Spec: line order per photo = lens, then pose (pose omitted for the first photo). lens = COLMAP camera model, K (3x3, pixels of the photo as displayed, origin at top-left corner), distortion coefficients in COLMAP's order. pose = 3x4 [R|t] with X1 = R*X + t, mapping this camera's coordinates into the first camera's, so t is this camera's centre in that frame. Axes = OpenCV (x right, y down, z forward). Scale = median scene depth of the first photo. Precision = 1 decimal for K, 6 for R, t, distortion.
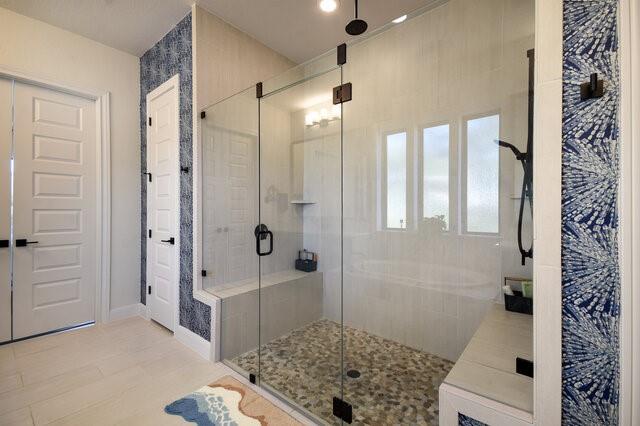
lens RADIAL K [[275.7, 0, 323.0], [0, 275.7, 210.8], [0, 0, 1]] dist [0.013533, -0.000106]
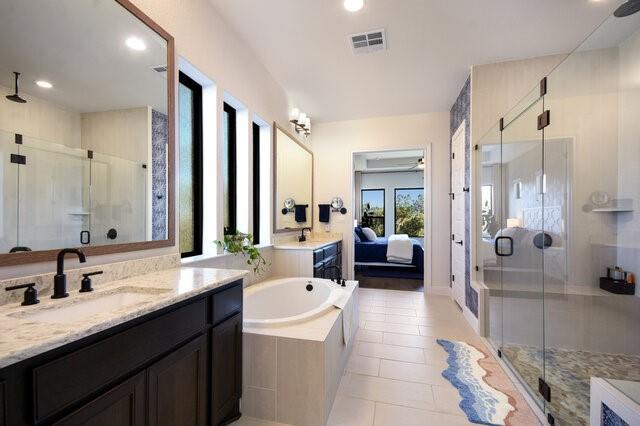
lens RADIAL K [[276.8, 0, 319.2], [0, 276.8, 227.7], [0, 0, 1]] dist [0.013218, -0.000105]
pose [[0.403417, 0.022849, -0.914731, 0.447242], [-0.000921, 0.999698, 0.024565, 0.002535], [0.915016, -0.009067, 0.403316, -0.204000]]
